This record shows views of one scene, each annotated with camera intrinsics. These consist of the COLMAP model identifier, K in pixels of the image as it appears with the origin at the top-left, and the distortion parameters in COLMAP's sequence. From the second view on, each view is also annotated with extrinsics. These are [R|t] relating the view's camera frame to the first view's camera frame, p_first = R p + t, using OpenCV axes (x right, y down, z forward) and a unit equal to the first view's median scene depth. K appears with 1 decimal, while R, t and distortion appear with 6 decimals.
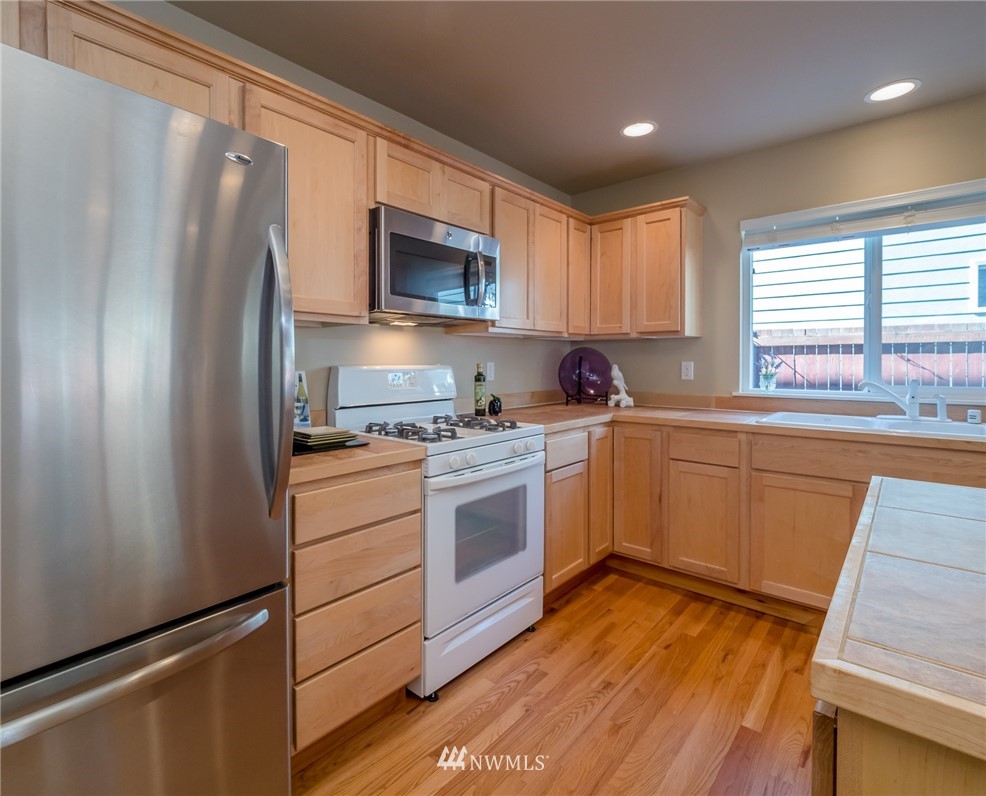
lens RADIAL K [[502.9, 0, 445.8], [0, 502.9, 364.8], [0, 0, 1]] dist [0.003711, 0.000392]
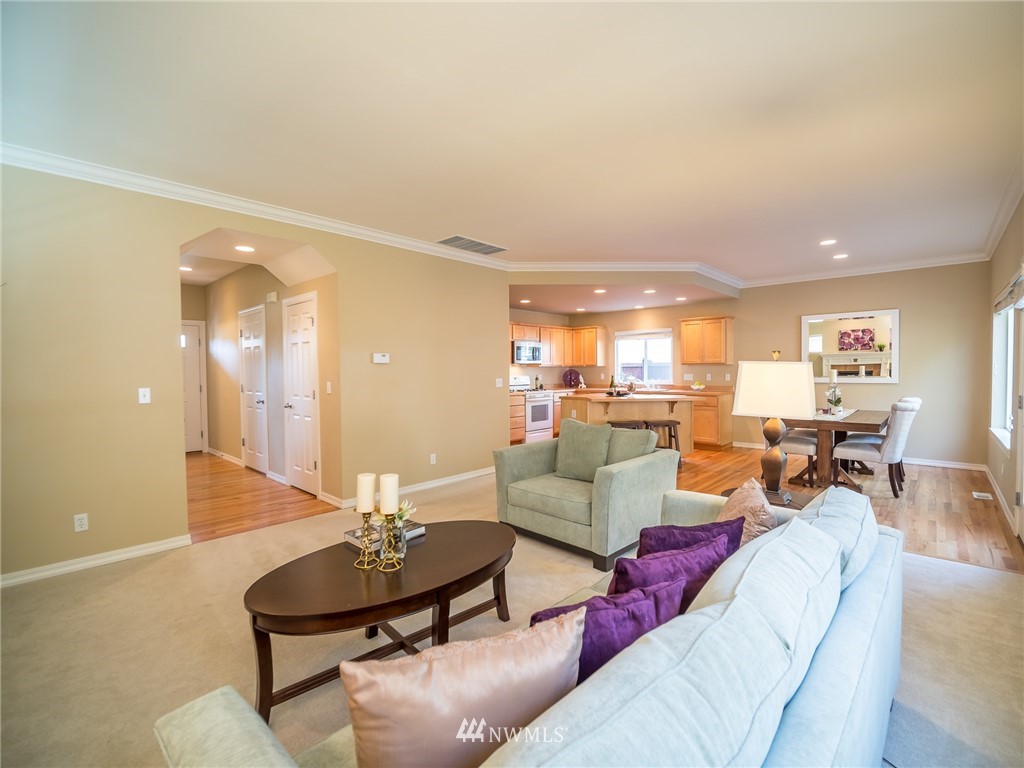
lens RADIAL K [[465.8, 0, 511.9], [0, 465.8, 381.8], [0, 0, 1]] dist [-0.008917, -0.002479]
pose [[0.999956, -0.006153, 0.007140, -0.133788], [0.006009, 0.999782, 0.019997, -0.020191], [-0.007261, -0.019953, 0.999775, -2.297307]]
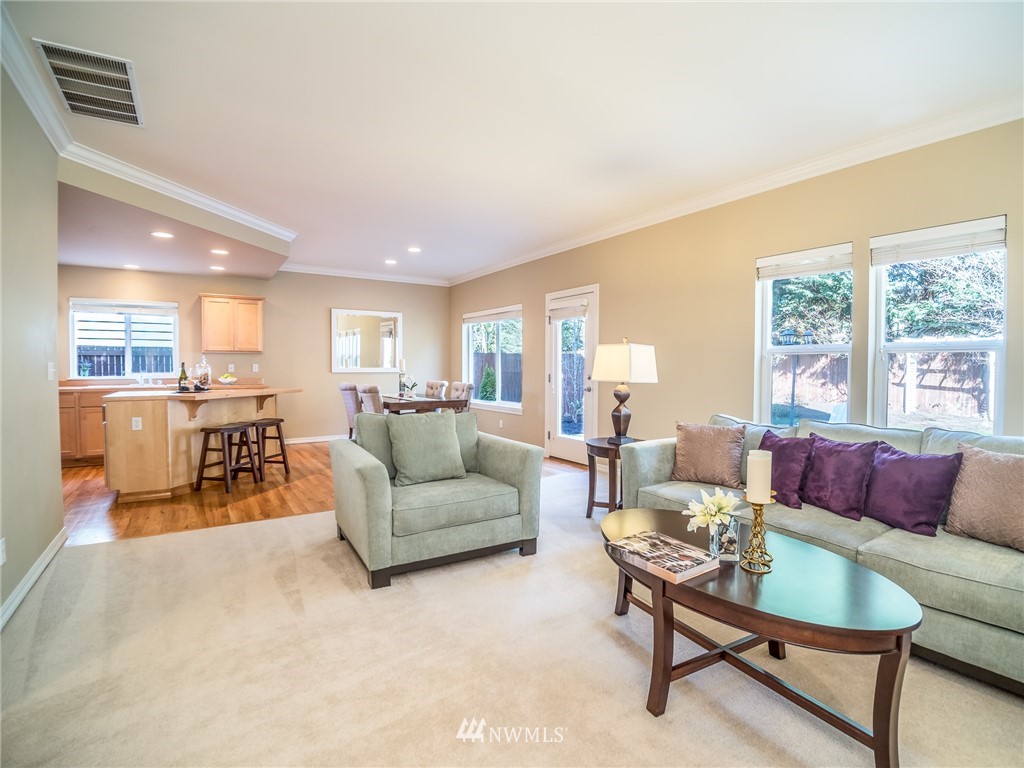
lens RADIAL K [[493.9, 0, 519.7], [0, 493.9, 382.3], [0, 0, 1]] dist [-0.047193, -0.001019]
pose [[0.226017, -0.026904, 0.973752, -1.015501], [0.004034, 0.999636, 0.026683, 0.029128], [-0.974115, -0.002103, 0.226043, -1.415660]]
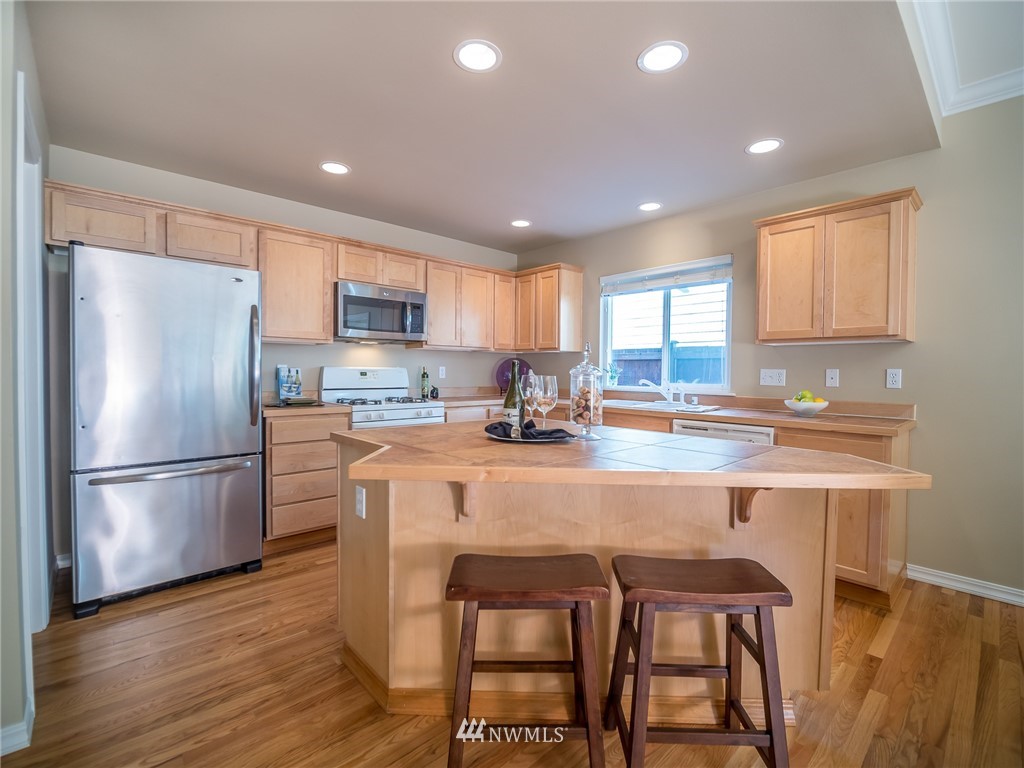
lens RADIAL K [[465.8, 0, 512.1], [0, 465.8, 381.9], [0, 0, 1]] dist [-0.008917, -0.002479]
pose [[0.997298, 0.014688, -0.071972, 0.462634], [-0.013475, 0.999759, 0.017313, 0.016521], [0.072209, -0.016296, 0.997256, -0.495449]]
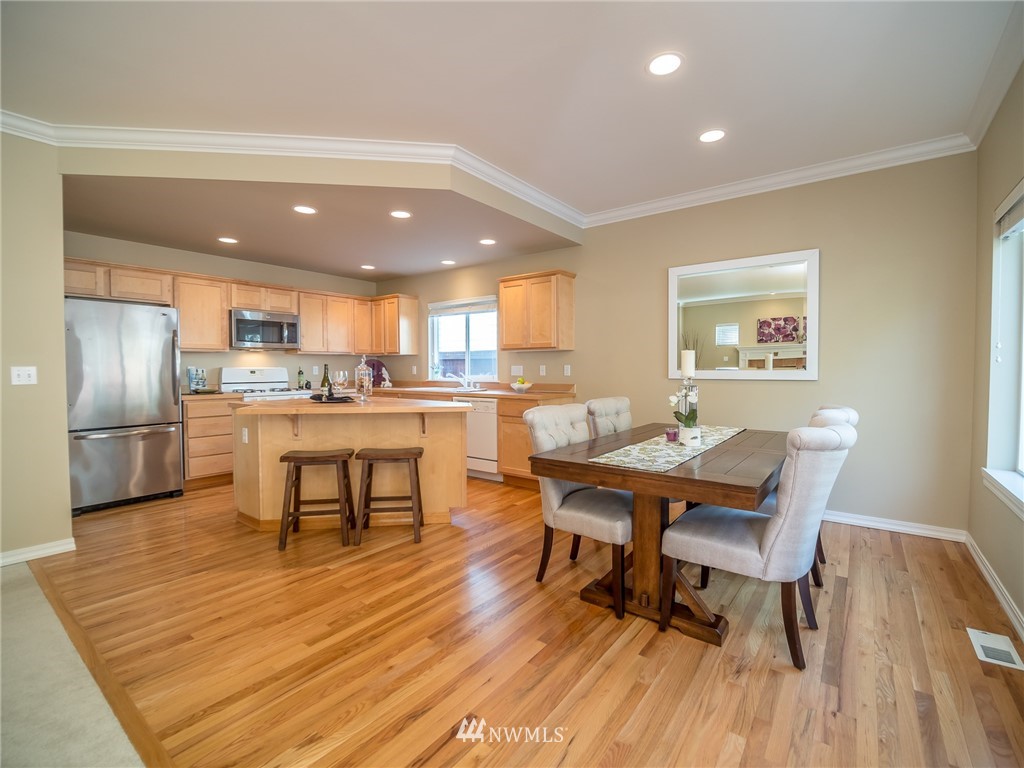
lens RADIAL K [[465.8, 0, 509.8], [0, 465.8, 382.7], [0, 0, 1]] dist [-0.008917, -0.002479]
pose [[0.994930, -0.002269, 0.100540, 0.812264], [-0.000113, 0.999720, 0.023675, 0.021060], [-0.100565, -0.023566, 0.994651, -1.224859]]
